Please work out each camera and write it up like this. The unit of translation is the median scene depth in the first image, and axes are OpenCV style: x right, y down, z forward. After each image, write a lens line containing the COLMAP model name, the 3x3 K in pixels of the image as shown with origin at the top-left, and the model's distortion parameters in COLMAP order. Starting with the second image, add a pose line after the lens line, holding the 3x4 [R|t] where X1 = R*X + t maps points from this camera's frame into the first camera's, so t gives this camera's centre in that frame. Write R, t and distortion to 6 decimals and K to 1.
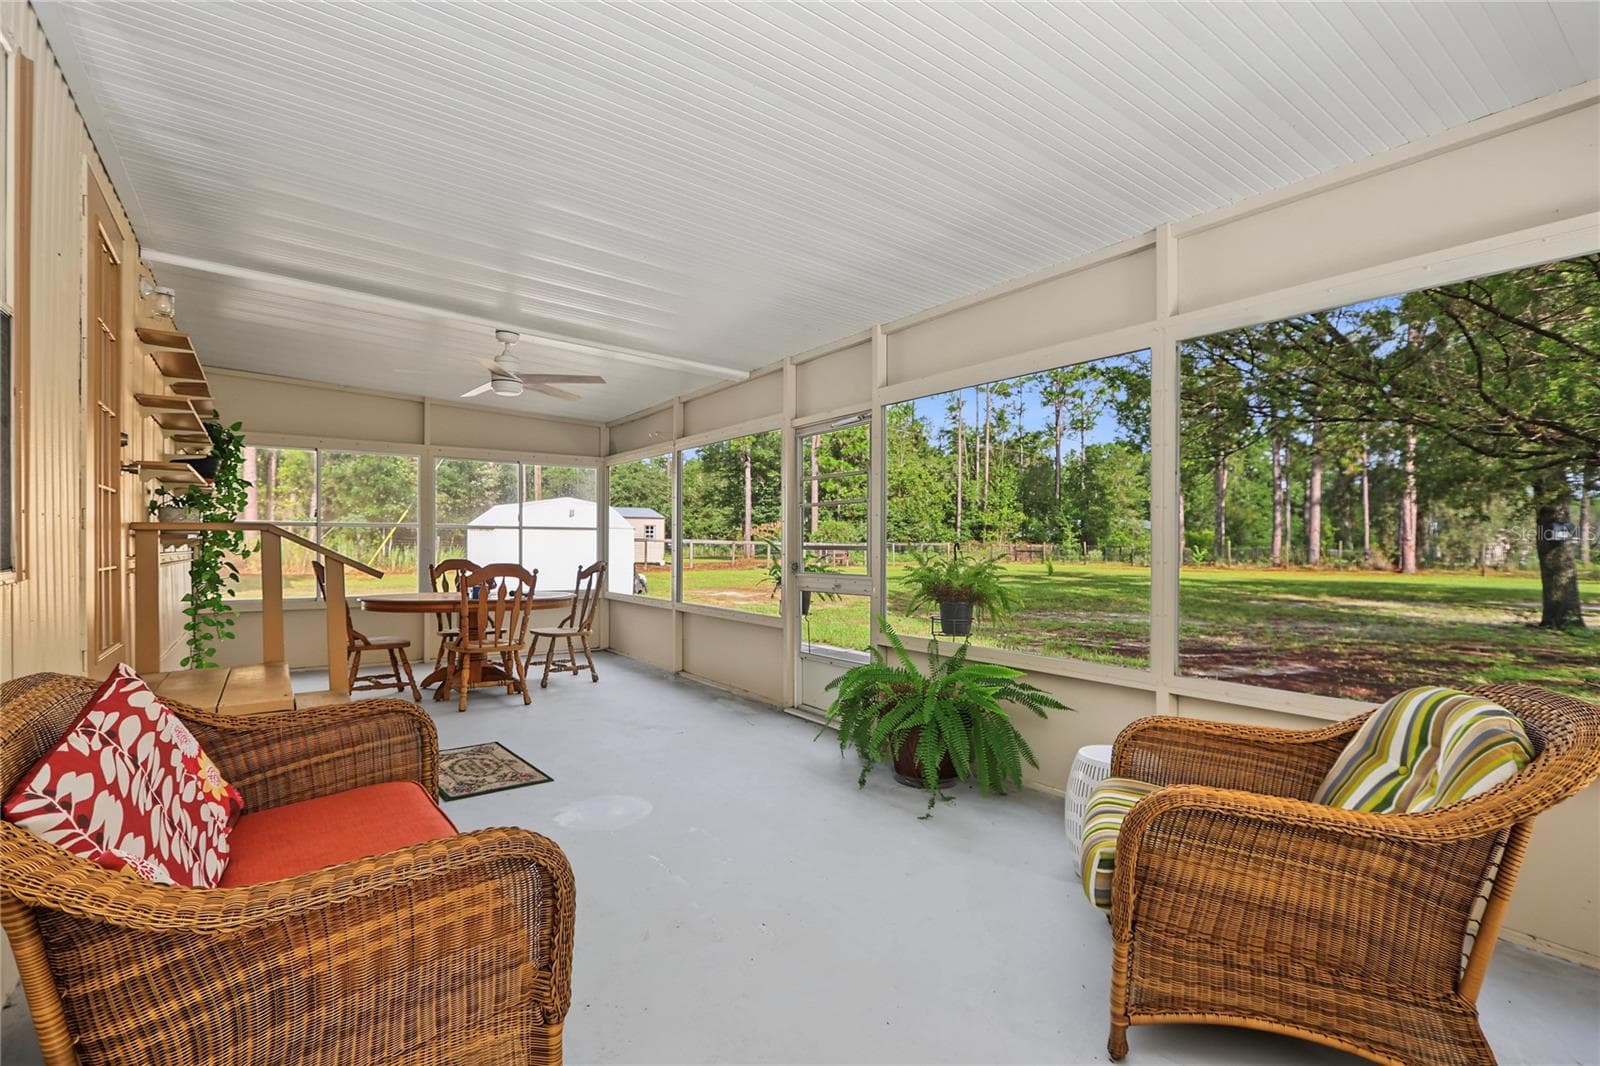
lens RADIAL K [[739.1, 0, 798.7], [0, 739.1, 547.9], [0, 0, 1]] dist [-0.010735, 0.000514]
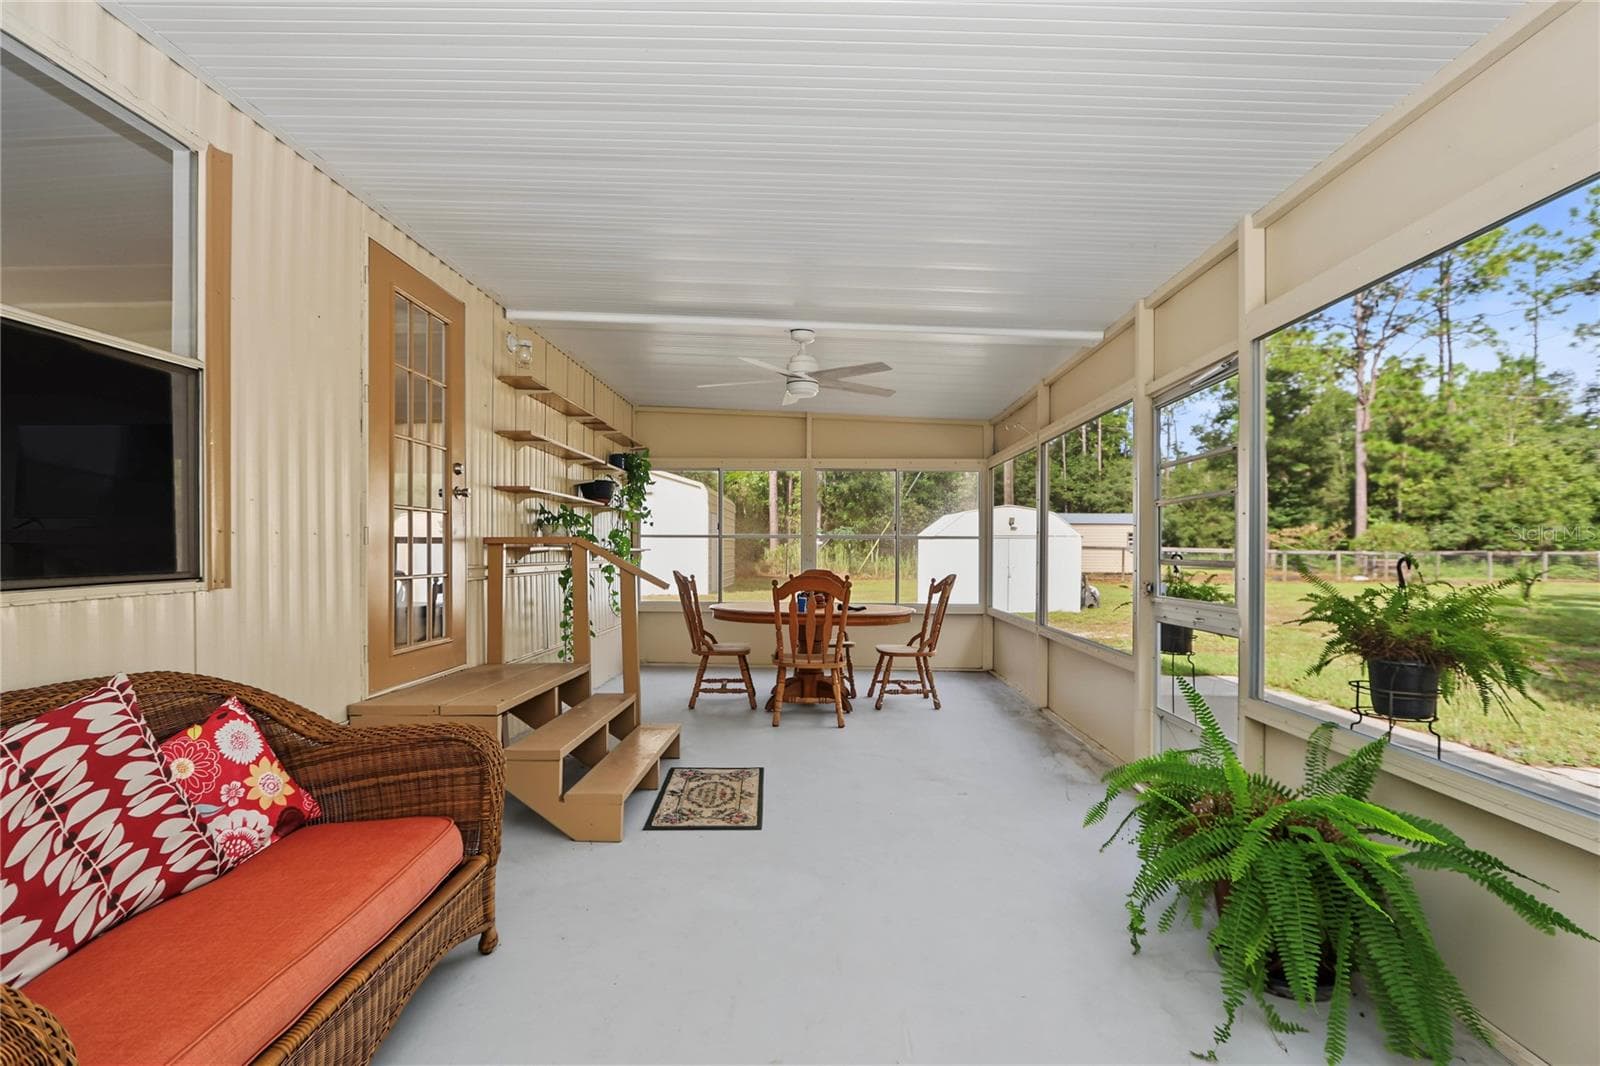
lens RADIAL K [[734.6, 0, 809.6], [0, 734.6, 553.3], [0, 0, 1]] dist [-0.014978, 0.000677]
pose [[0.801103, 0.001810, -0.598523, 0.129191], [-0.004056, 0.999989, -0.002404, -0.004508], [0.598512, 0.004354, 0.801102, 0.191980]]
